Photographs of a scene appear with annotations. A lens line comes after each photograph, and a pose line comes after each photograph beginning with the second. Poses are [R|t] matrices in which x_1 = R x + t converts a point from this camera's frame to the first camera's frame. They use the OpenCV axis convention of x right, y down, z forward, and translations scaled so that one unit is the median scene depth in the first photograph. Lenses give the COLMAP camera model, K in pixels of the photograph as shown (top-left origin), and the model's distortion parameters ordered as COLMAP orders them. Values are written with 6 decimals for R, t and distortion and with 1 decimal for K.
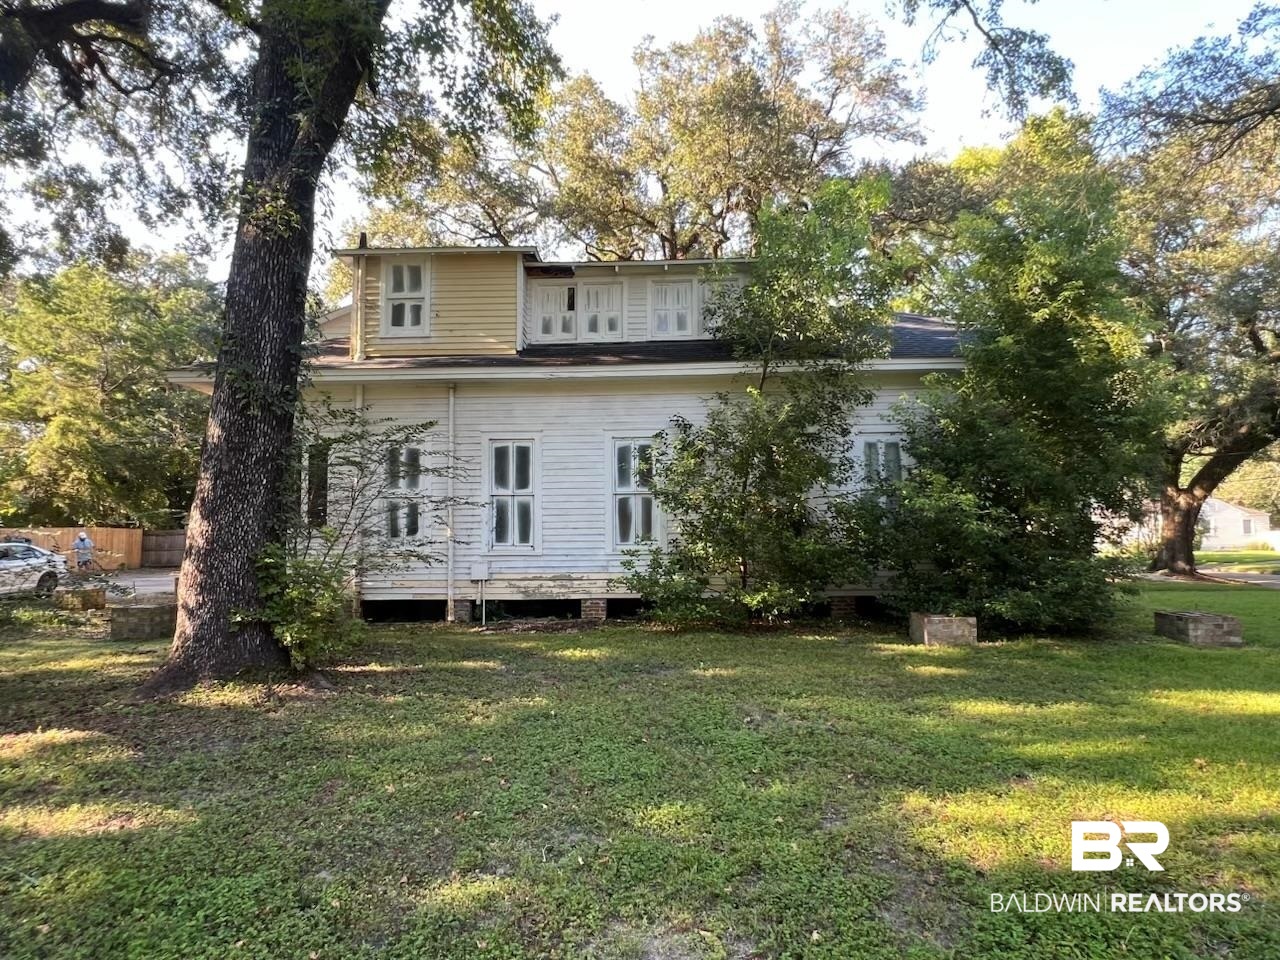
lens RADIAL K [[724.7, 0, 640.0], [0, 724.7, 480.0], [0, 0, 1]] dist [0.000625, -0.000024]
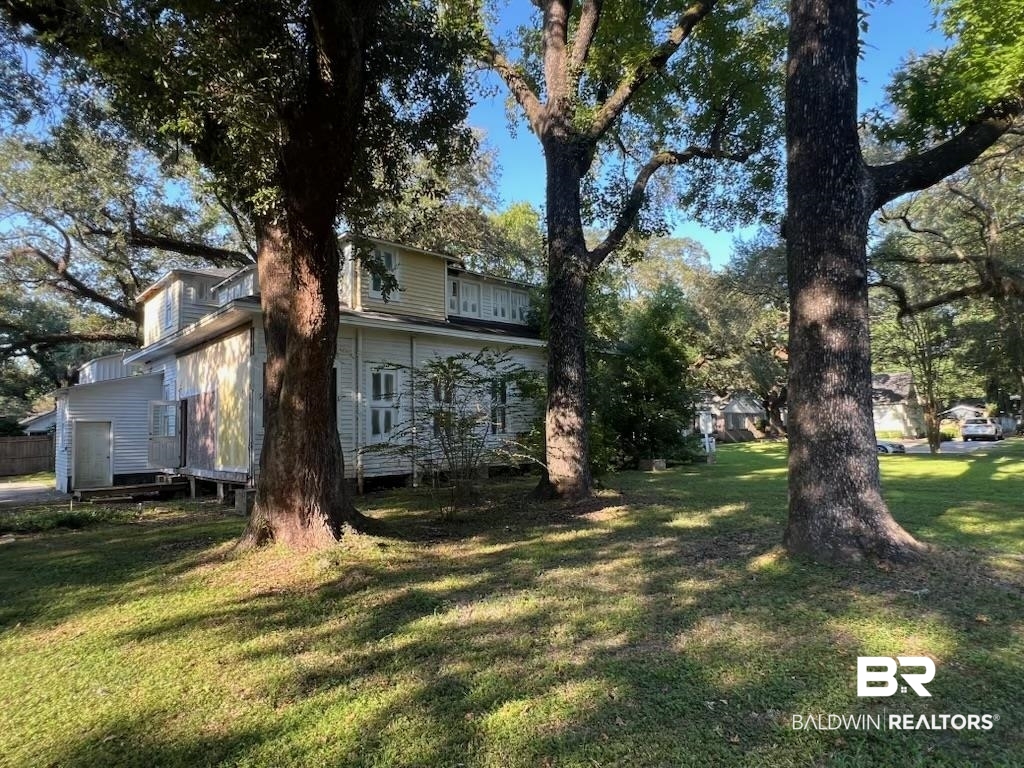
lens RADIAL K [[579.8, 0, 512.0], [0, 579.8, 384.0], [0, 0, 1]] dist [0.000625, -0.000024]
pose [[0.686199, 0.043325, 0.726122, -1.006629], [-0.036134, 0.999023, -0.025460, -0.002583], [-0.726515, -0.008767, 0.687094, -0.018159]]
